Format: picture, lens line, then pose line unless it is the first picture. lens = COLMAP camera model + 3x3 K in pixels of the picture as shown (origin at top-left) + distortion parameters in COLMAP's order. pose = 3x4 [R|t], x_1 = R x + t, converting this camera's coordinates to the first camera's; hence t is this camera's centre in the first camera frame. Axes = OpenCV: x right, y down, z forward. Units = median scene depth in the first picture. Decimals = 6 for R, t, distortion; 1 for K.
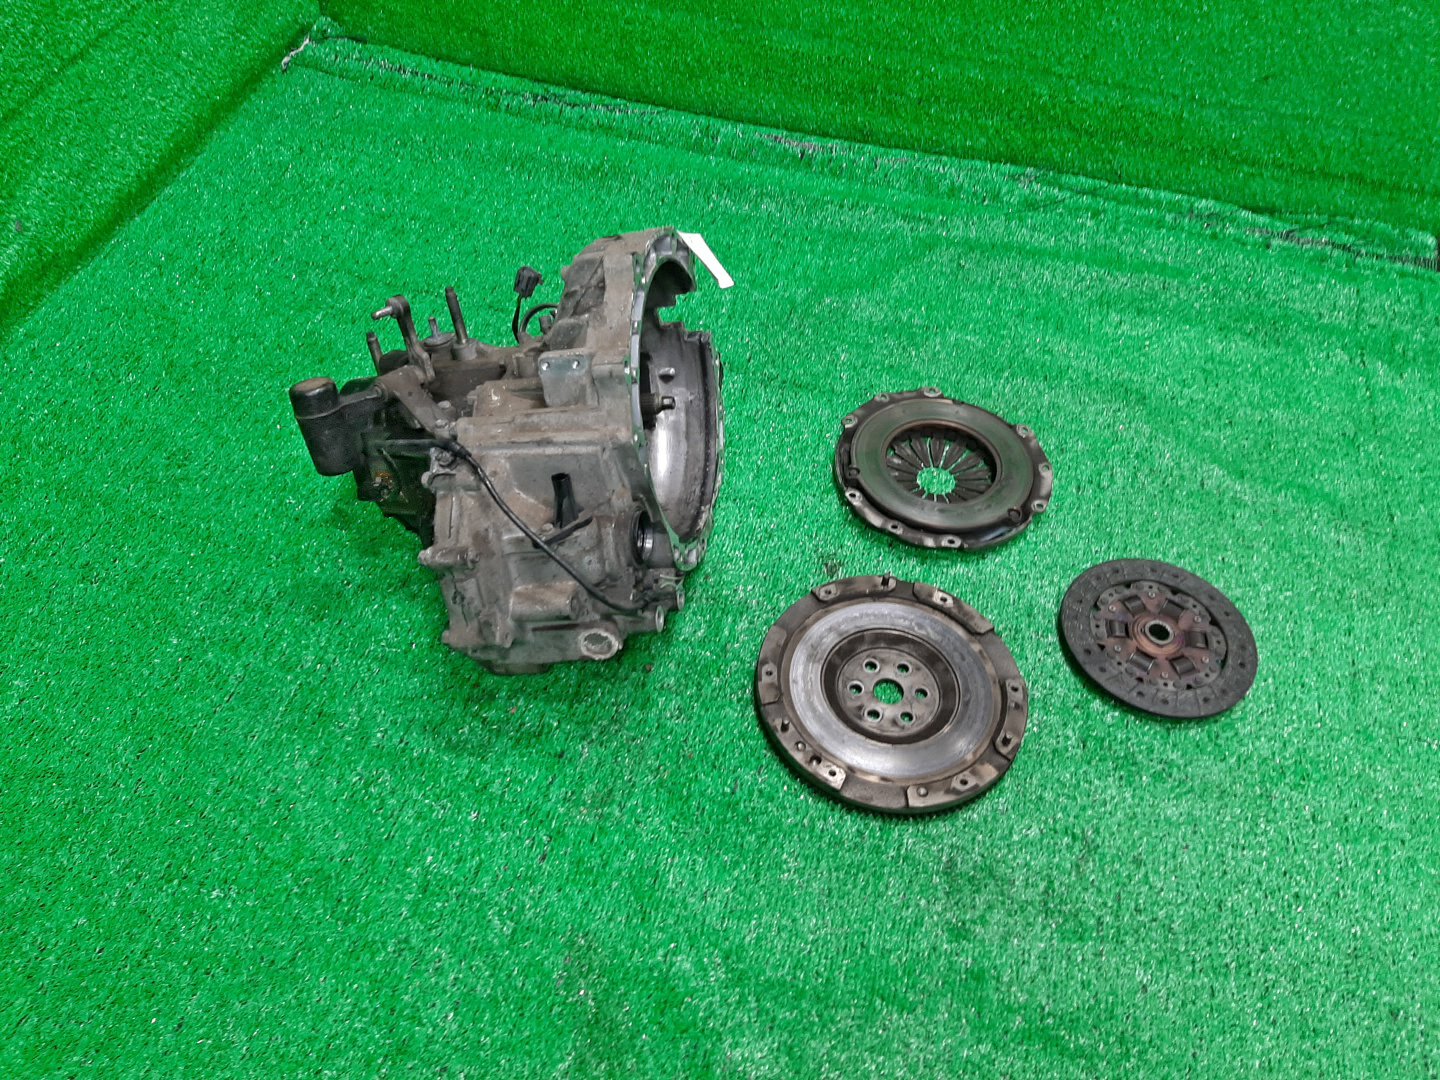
lens RADIAL K [[1136.4, 0, 731.6], [0, 1136.4, 534.0], [0, 0, 1]] dist [0.122329, -0.269112]
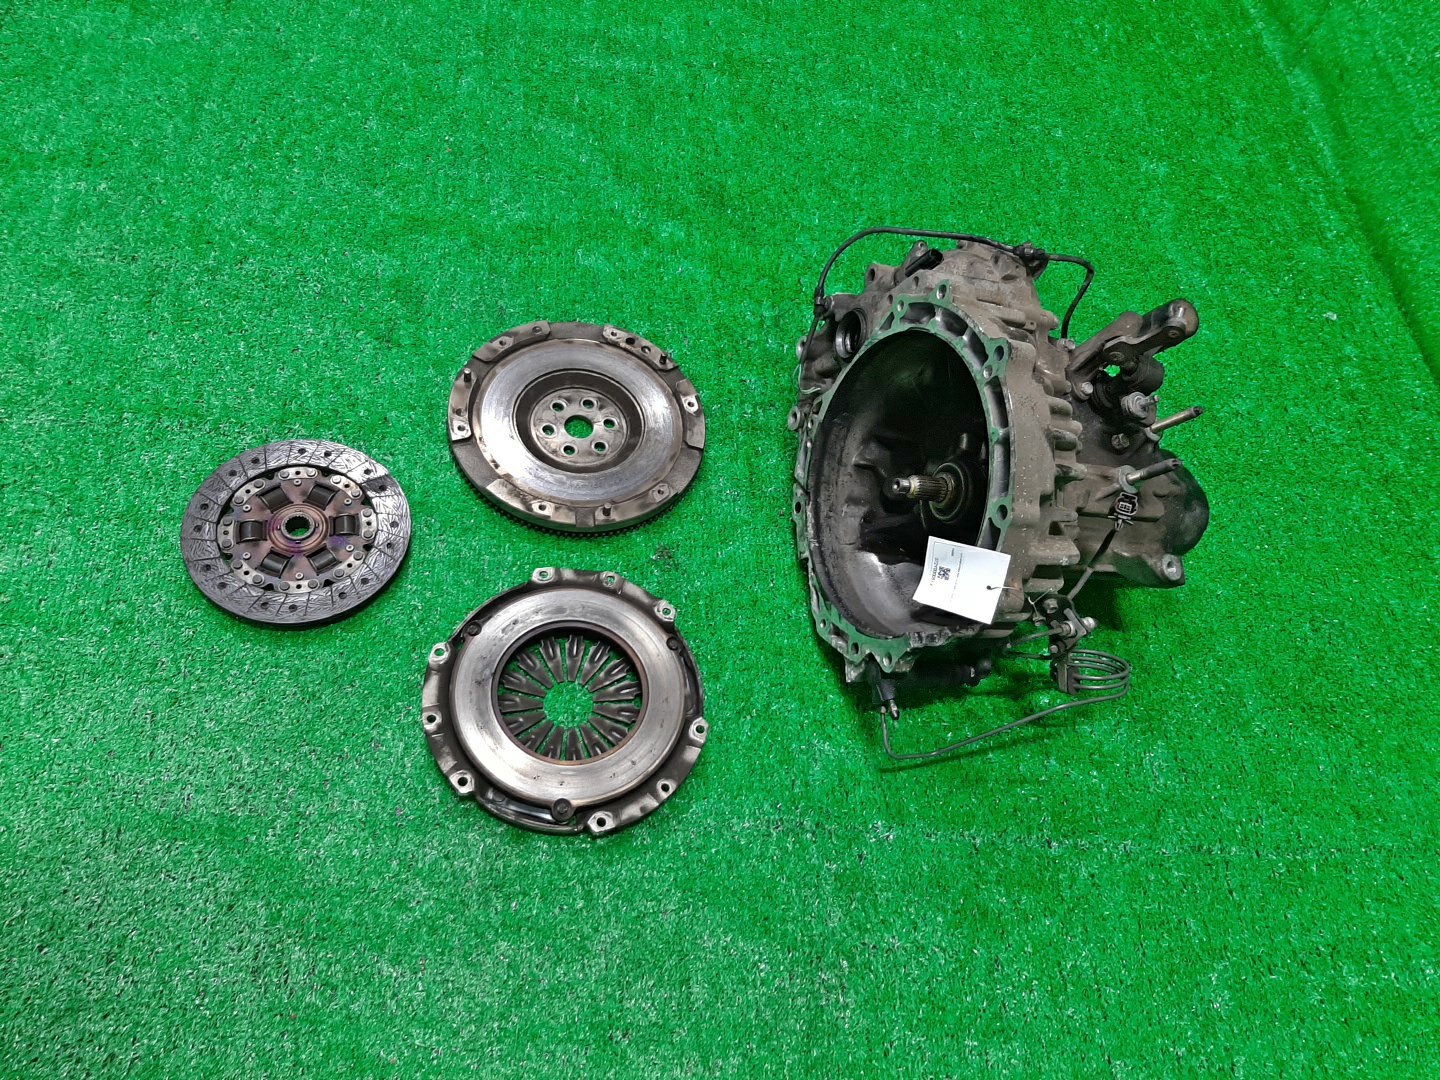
lens RADIAL K [[1136.4, 0, 731.6], [0, 1136.4, 534.0], [0, 0, 1]] dist [0.122329, -0.269112]
pose [[-0.921695, 0.143934, -0.360224, 0.387172], [-0.387468, -0.296991, 0.872734, -0.835502], [0.018633, 0.943970, 0.329505, 0.723473]]
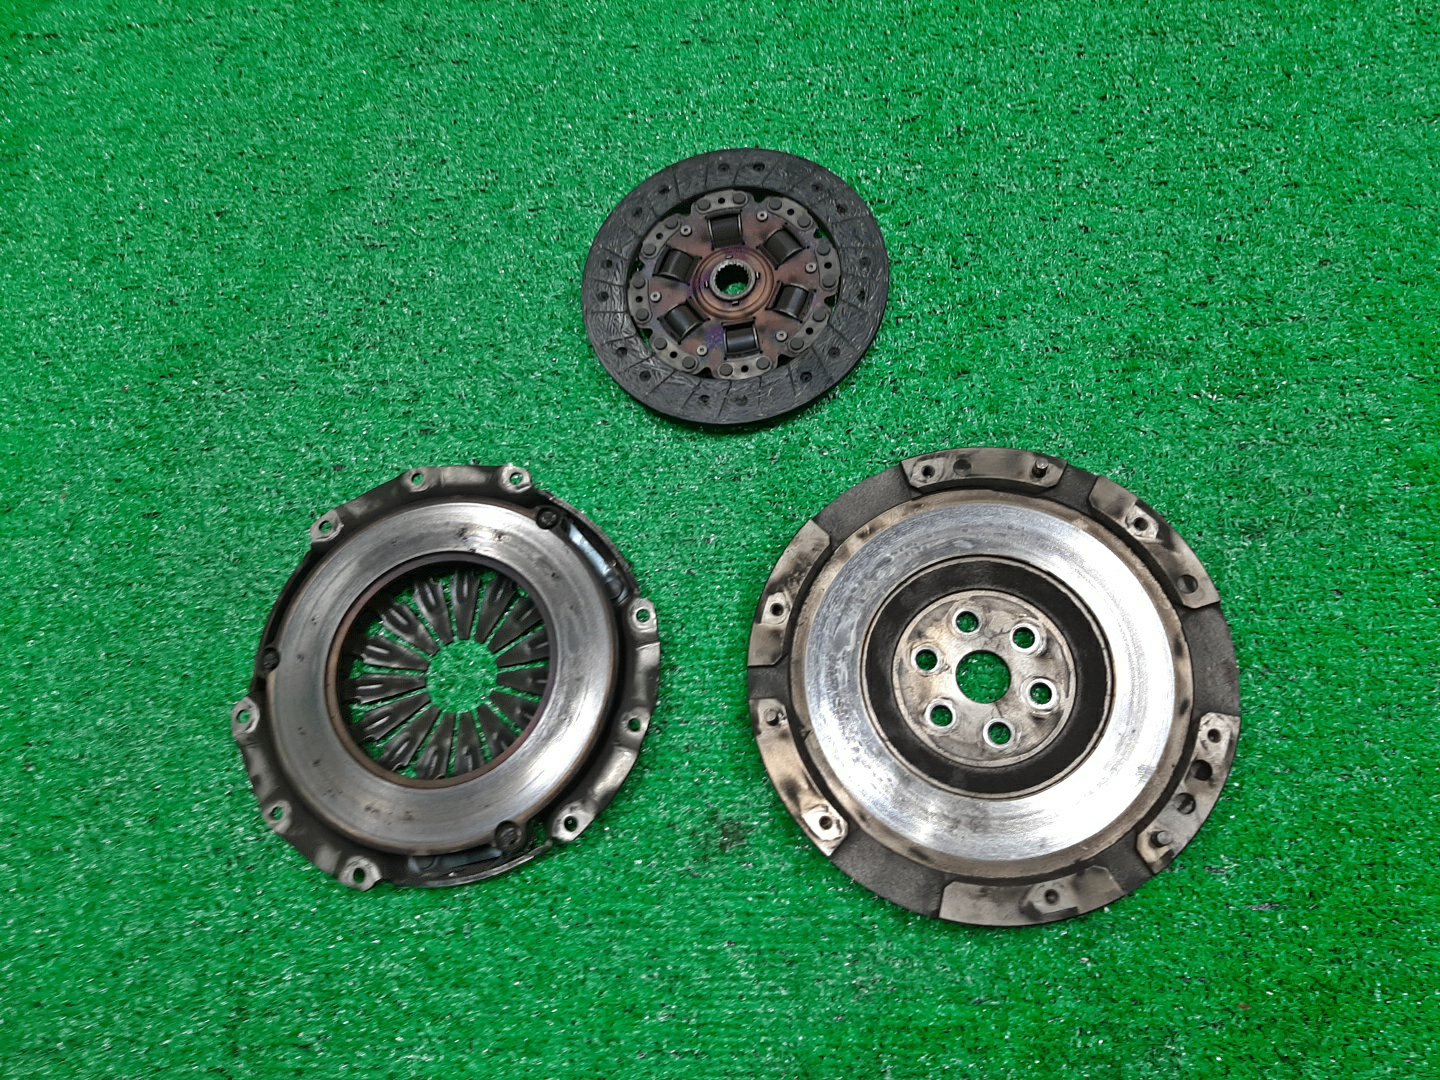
lens RADIAL K [[1136.4, 0, 731.6], [0, 1136.4, 534.0], [0, 0, 1]] dist [0.122329, -0.269112]
pose [[-0.247594, -0.928479, 0.276809, 0.073873], [0.805385, -0.038423, 0.591505, -0.287591], [-0.538564, 0.369392, 0.757297, 0.588408]]
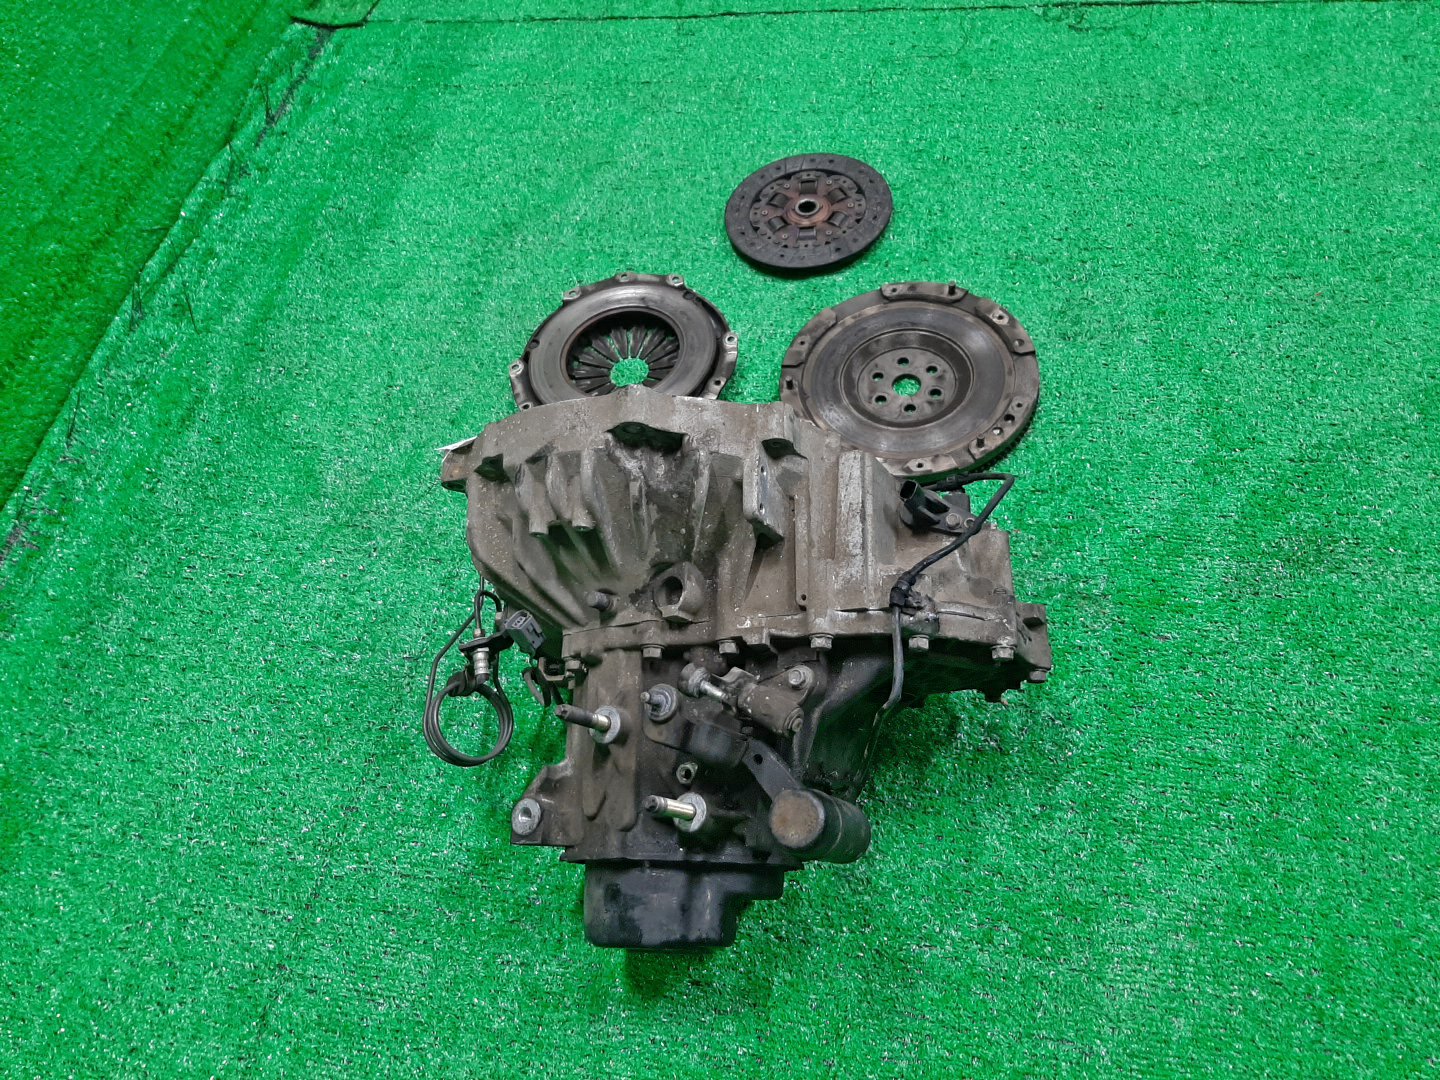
lens RADIAL K [[1136.4, 0, 731.6], [0, 1136.4, 534.0], [0, 0, 1]] dist [0.122329, -0.269112]
pose [[-0.073846, -0.848495, 0.524025, -0.502256], [0.842392, 0.228177, 0.488171, -0.465212], [-0.533782, 0.477484, 0.697915, 0.401827]]
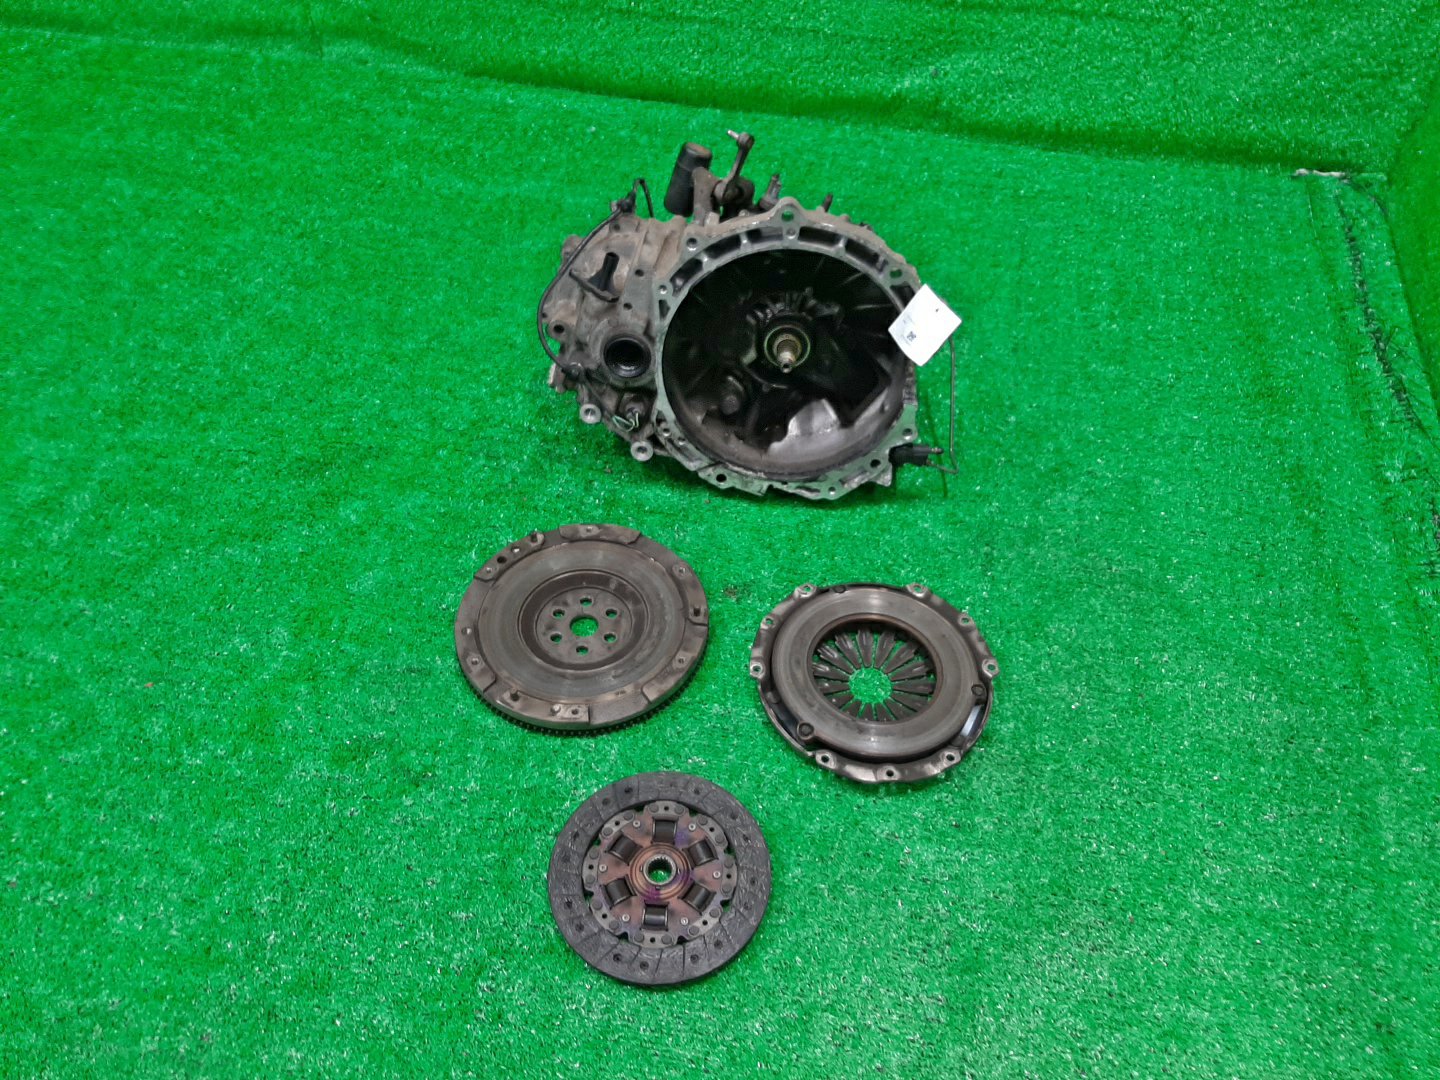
lens RADIAL K [[1136.4, 0, 731.6], [0, 1136.4, 534.0], [0, 0, 1]] dist [0.122329, -0.269112]
pose [[0.069323, 0.709472, -0.701316, 0.808704], [-0.780638, 0.476289, 0.404665, -0.430167], [0.621127, 0.519421, 0.586859, 0.399066]]
